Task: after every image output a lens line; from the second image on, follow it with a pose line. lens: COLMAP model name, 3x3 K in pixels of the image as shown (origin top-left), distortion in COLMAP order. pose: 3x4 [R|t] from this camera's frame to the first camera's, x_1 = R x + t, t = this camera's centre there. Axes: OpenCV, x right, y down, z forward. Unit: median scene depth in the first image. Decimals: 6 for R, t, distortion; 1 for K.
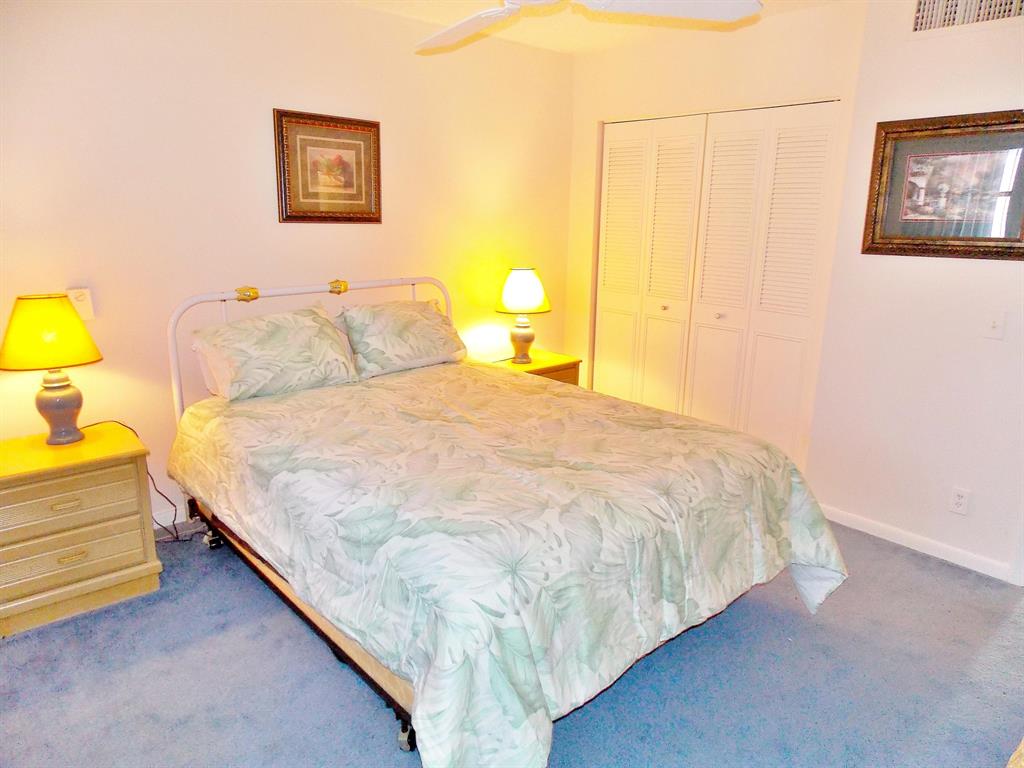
lens RADIAL K [[676.0, 0, 510.4], [0, 676.0, 381.4], [0, 0, 1]] dist [-0.001712, 0.002296]
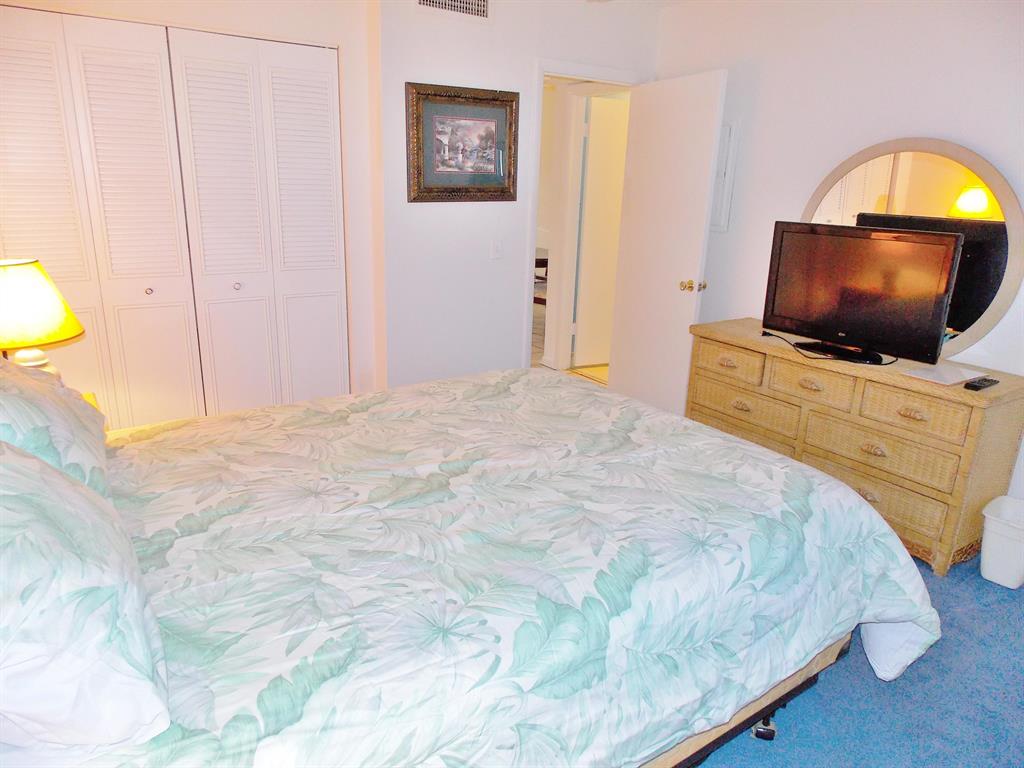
lens RADIAL K [[676.0, 0, 509.0], [0, 676.0, 383.9], [0, 0, 1]] dist [-0.001712, 0.002296]
pose [[0.145678, -0.302306, 0.942013, -0.680653], [0.218253, 0.938532, 0.267437, -0.193448], [-0.964958, 0.166638, 0.202703, 0.756228]]
